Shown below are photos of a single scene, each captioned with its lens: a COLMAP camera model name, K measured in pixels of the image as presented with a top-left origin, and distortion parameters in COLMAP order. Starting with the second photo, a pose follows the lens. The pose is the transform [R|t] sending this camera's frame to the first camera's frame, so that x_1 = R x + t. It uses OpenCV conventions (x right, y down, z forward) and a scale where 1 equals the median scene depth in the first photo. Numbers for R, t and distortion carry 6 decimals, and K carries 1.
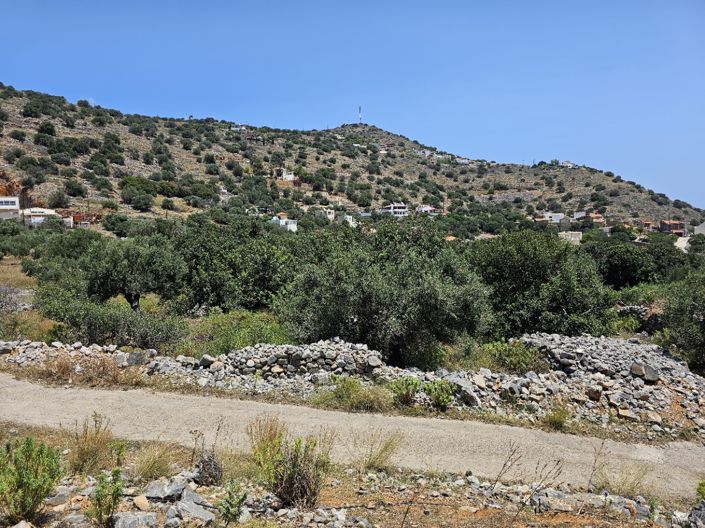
lens RADIAL K [[466.2, 0, 344.2], [0, 466.2, 267.1], [0, 0, 1]] dist [0.047074, -0.046625]
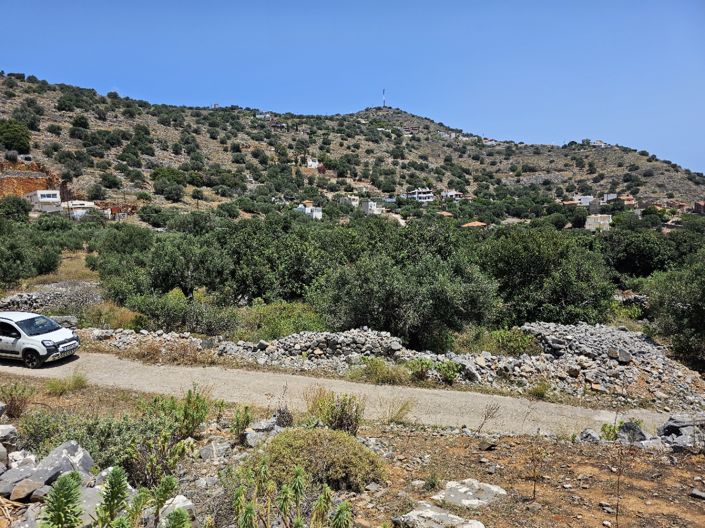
lens RADIAL K [[466.2, 0, 344.2], [0, 466.2, 267.1], [0, 0, 1]] dist [0.047074, -0.046625]
pose [[0.998564, -0.007439, -0.053060, -0.002290], [0.009136, 0.999452, 0.031803, -0.020590], [0.052794, -0.032242, 0.998085, -0.102769]]
